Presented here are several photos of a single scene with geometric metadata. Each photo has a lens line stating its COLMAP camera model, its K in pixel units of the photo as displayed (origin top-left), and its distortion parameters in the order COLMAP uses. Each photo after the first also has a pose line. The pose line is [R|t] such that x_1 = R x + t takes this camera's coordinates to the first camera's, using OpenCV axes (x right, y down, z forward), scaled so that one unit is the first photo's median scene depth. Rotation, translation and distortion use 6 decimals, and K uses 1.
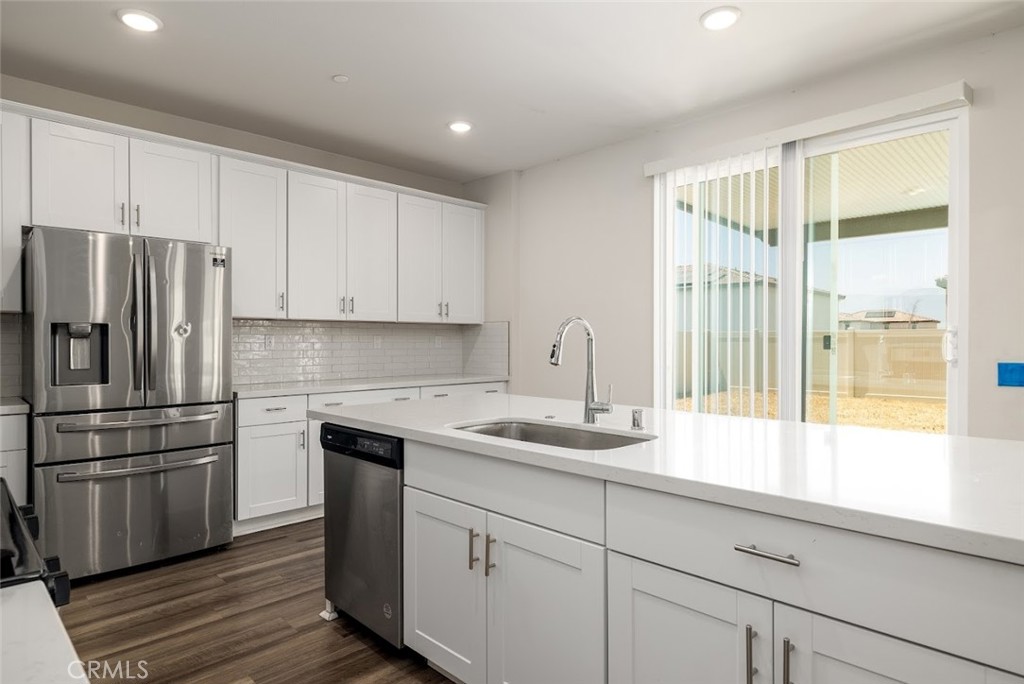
lens RADIAL K [[588.0, 0, 509.3], [0, 588.0, 323.3], [0, 0, 1]] dist [0.012594, -0.000023]
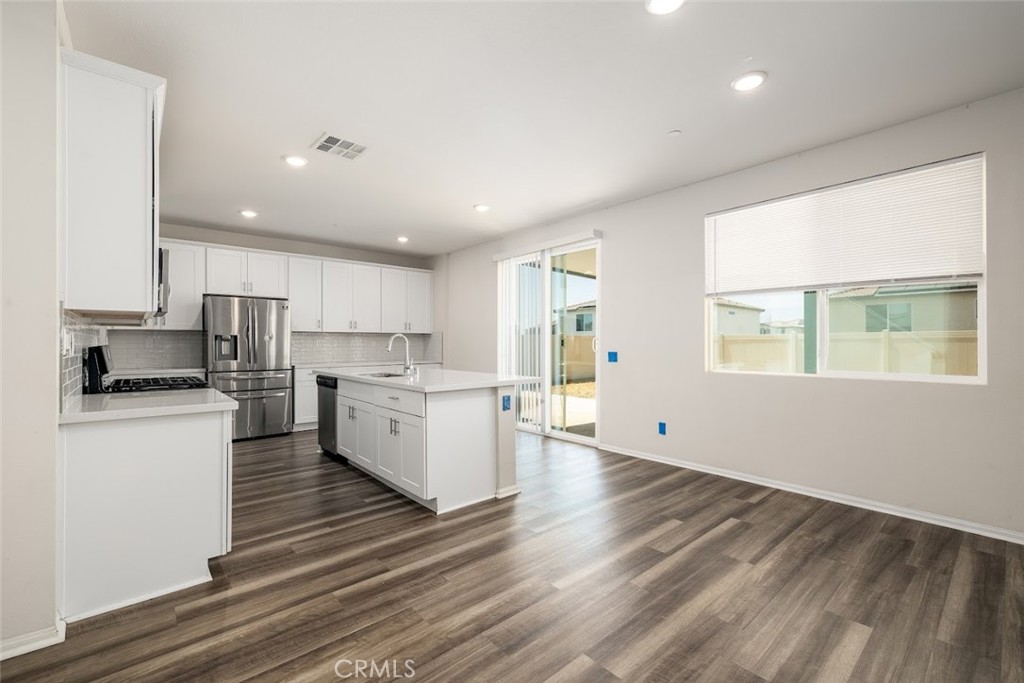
lens RADIAL K [[430.8, 0, 512.0], [0, 430.8, 341.5], [0, 0, 1]] dist [0.000663, 0.000072]
pose [[0.998001, -0.000475, -0.063201, 0.480284], [0.002225, 0.999616, 0.027610, -0.017086], [0.063164, -0.027695, 0.997619, -0.596168]]
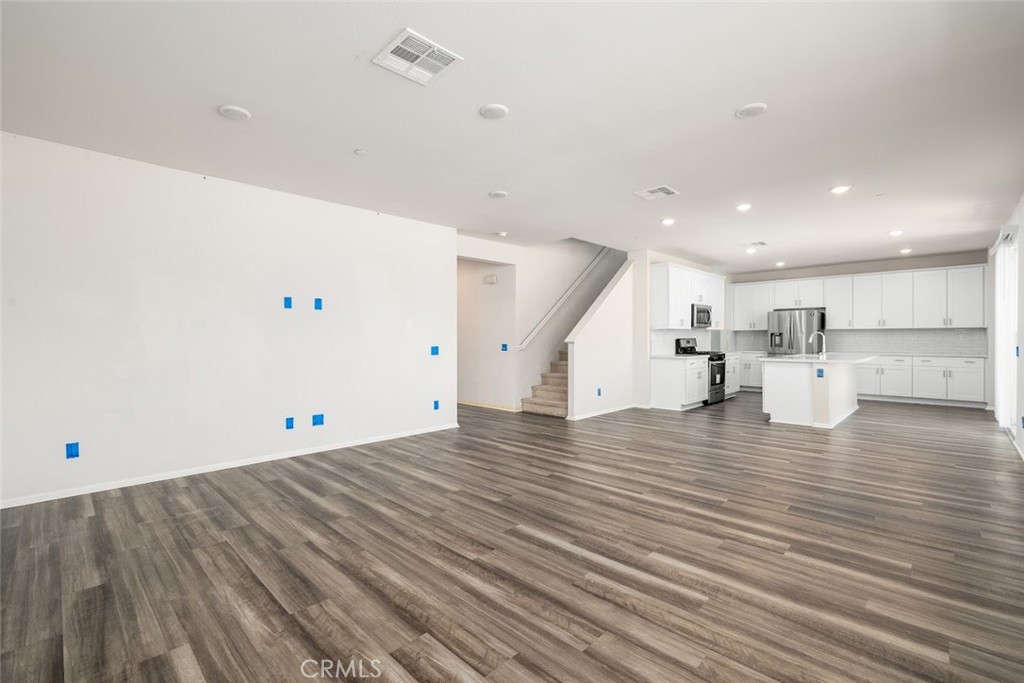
lens RADIAL K [[458.9, 0, 512.0], [0, 458.9, 341.5], [0, 0, 1]] dist [-0.000836, -0.000190]
pose [[0.014483, 0.008330, -0.999860, 2.215887], [0.034104, 0.999379, 0.008820, -0.029347], [0.999313, -0.034227, 0.014190, -0.841616]]
